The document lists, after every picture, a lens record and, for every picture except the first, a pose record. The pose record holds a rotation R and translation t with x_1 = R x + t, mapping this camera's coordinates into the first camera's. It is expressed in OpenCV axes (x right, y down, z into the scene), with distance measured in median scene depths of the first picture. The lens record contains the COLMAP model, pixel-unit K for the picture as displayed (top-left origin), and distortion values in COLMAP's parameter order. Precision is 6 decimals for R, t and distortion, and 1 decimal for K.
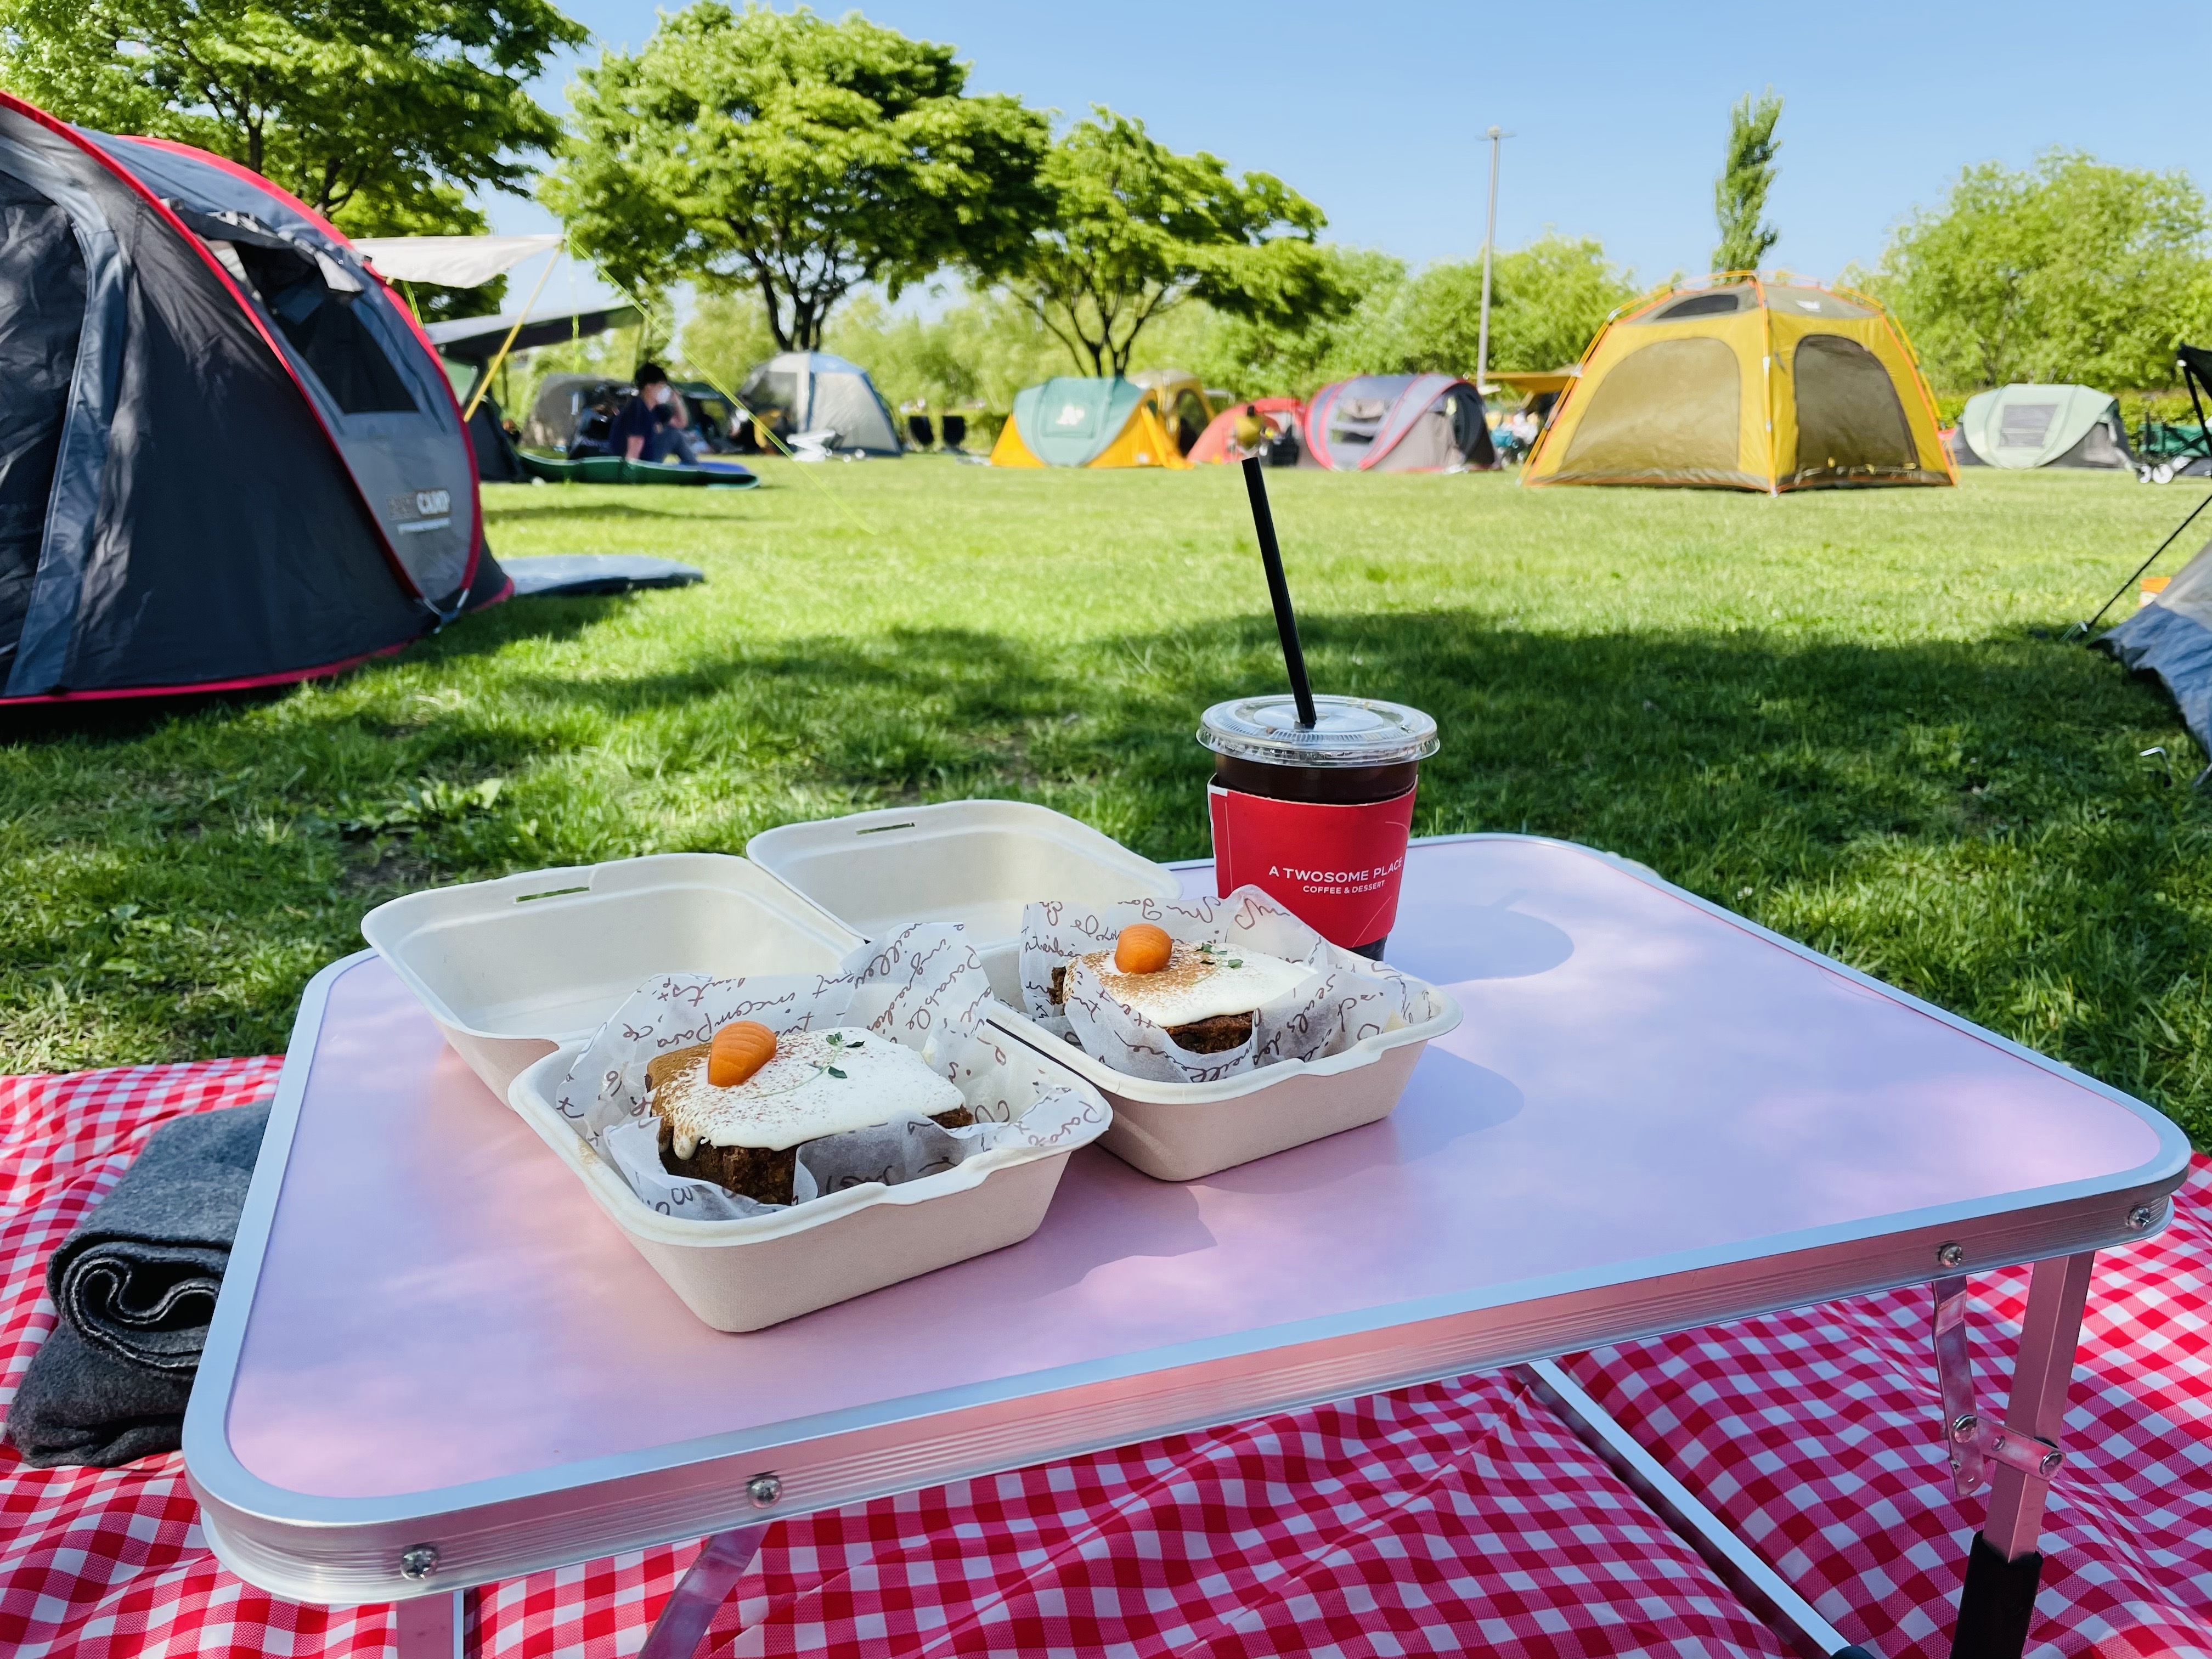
lens RADIAL K [[1725.9, 0, 1106.0], [0, 1725.9, 829.5], [0, 0, 1]] dist [0.072021, -0.113225]
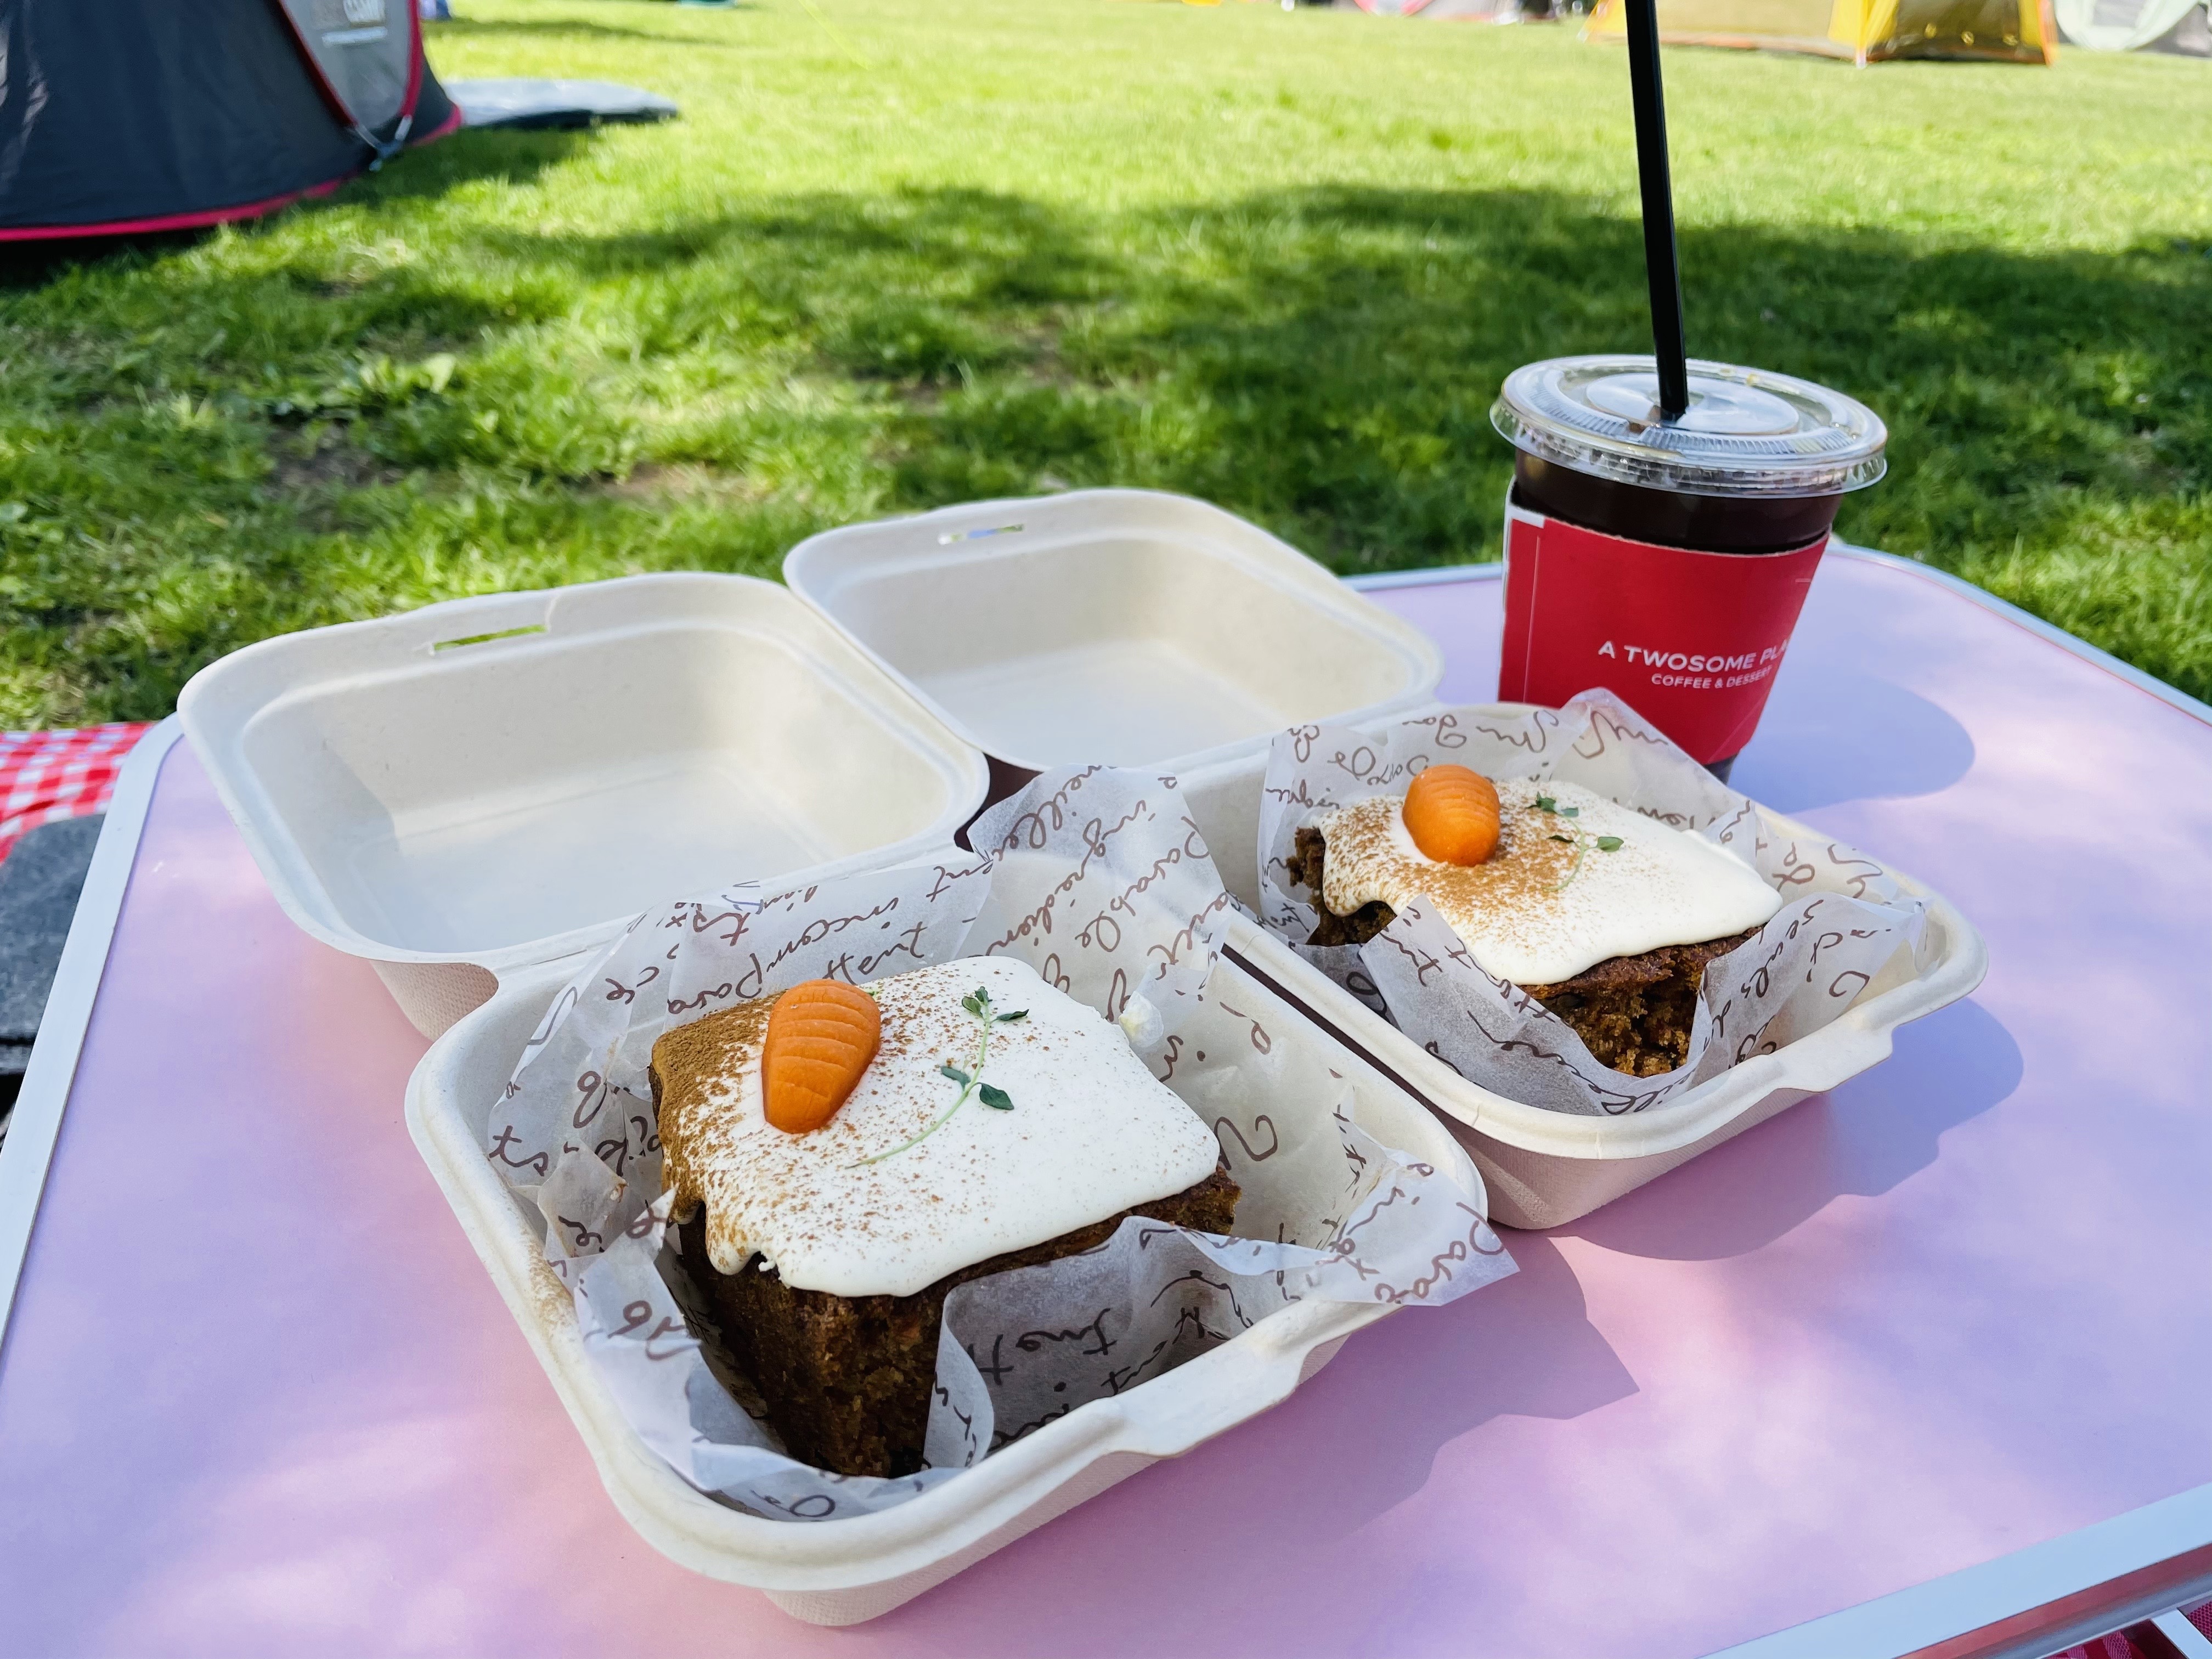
lens RADIAL K [[1725.9, 0, 1106.0], [0, 1725.9, 829.5], [0, 0, 1]] dist [0.072021, -0.113225]
pose [[0.999273, 0.035618, 0.013582, -0.028811], [-0.037814, 0.971209, 0.235209, -0.016700], [-0.004814, -0.235552, 0.971850, 0.106187]]
